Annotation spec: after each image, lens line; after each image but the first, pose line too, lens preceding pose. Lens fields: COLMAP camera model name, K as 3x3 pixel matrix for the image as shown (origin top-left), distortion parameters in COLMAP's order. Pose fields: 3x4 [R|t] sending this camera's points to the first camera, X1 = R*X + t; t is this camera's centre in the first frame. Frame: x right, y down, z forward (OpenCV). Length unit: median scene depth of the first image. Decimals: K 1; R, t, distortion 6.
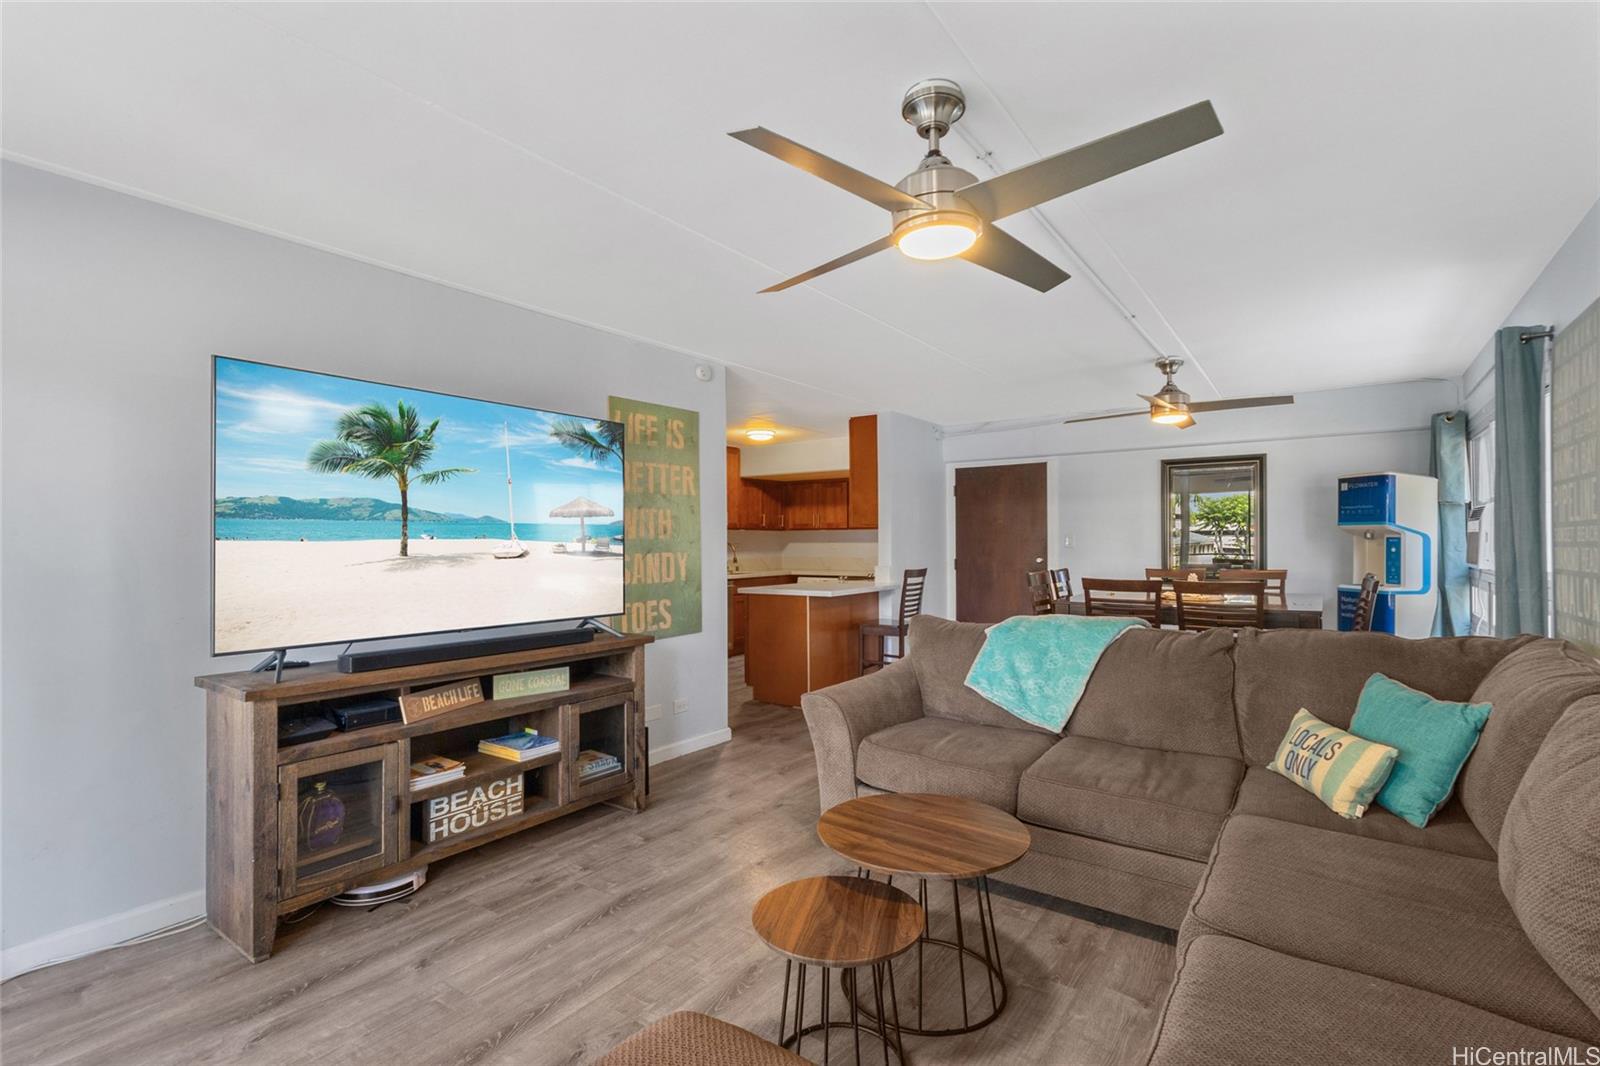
lens RADIAL K [[757.2, 0, 800.0], [0, 757.2, 533.0], [0, 0, 1]] dist [-0.000868, 0.000122]
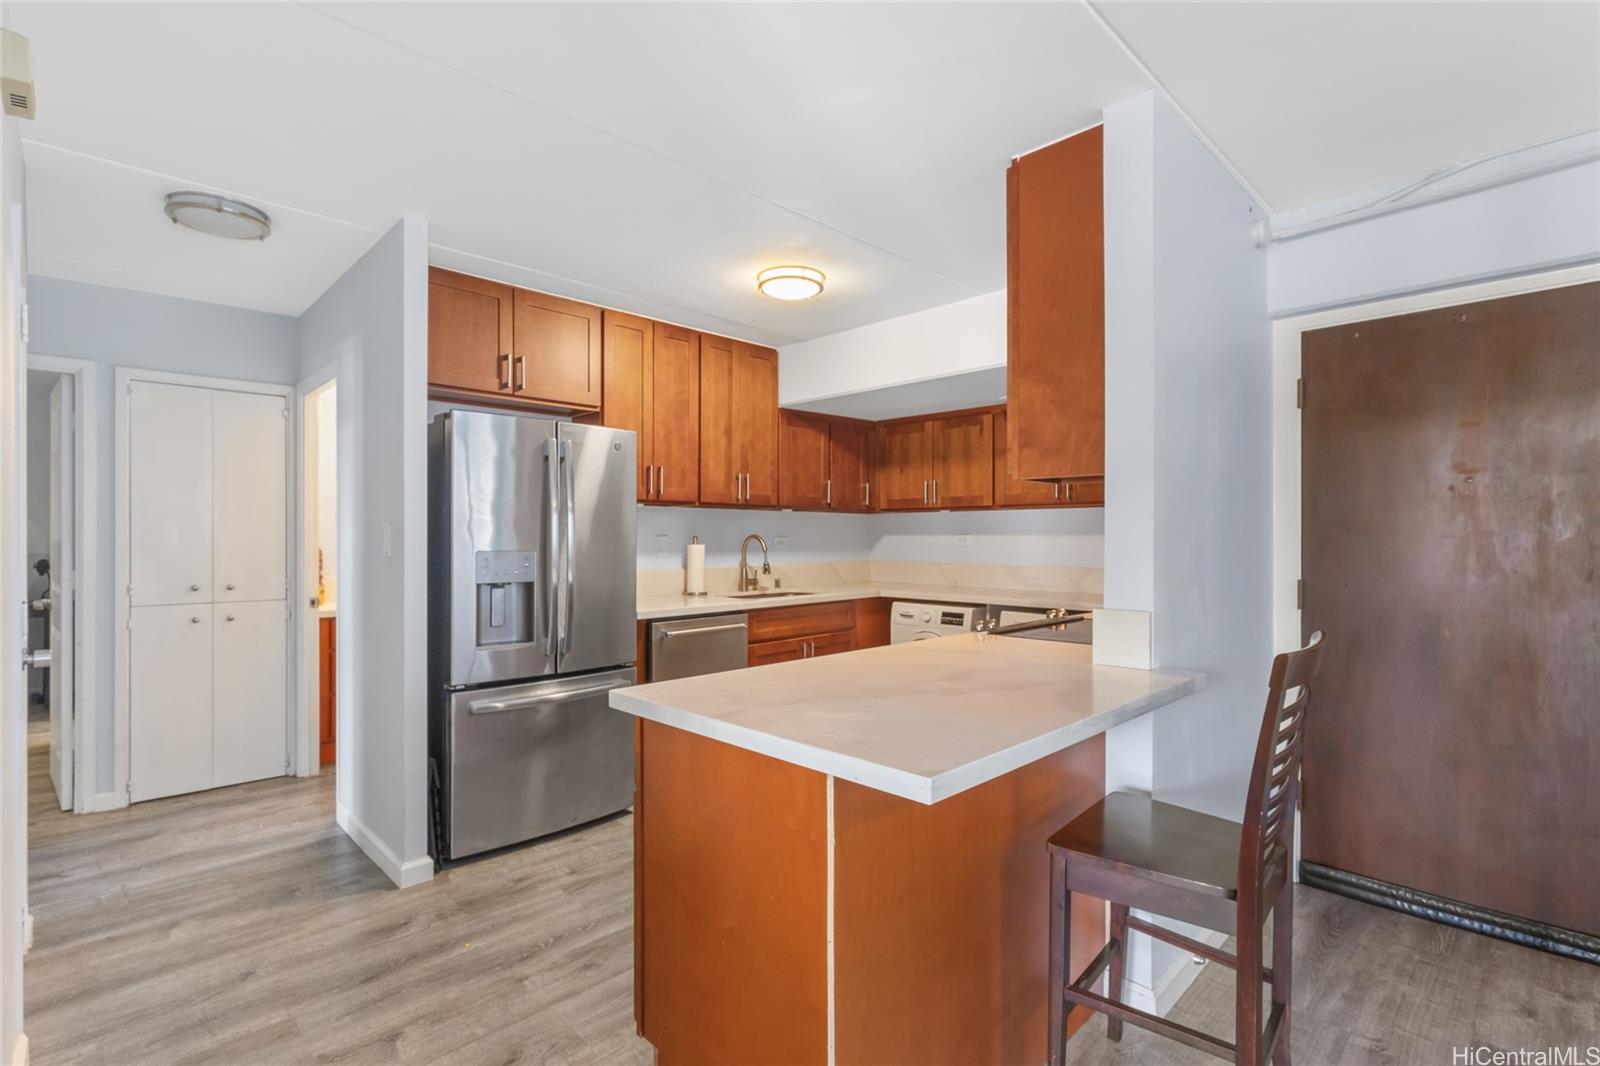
lens RADIAL K [[757.2, 0, 800.0], [0, 757.2, 533.0], [0, 0, 1]] dist [-0.000868, 0.000122]
pose [[0.984896, 0.003174, -0.173119, 0.023746], [-0.001455, 0.999948, 0.010052, 0.006681], [0.173142, -0.009648, 0.984850, 0.478455]]
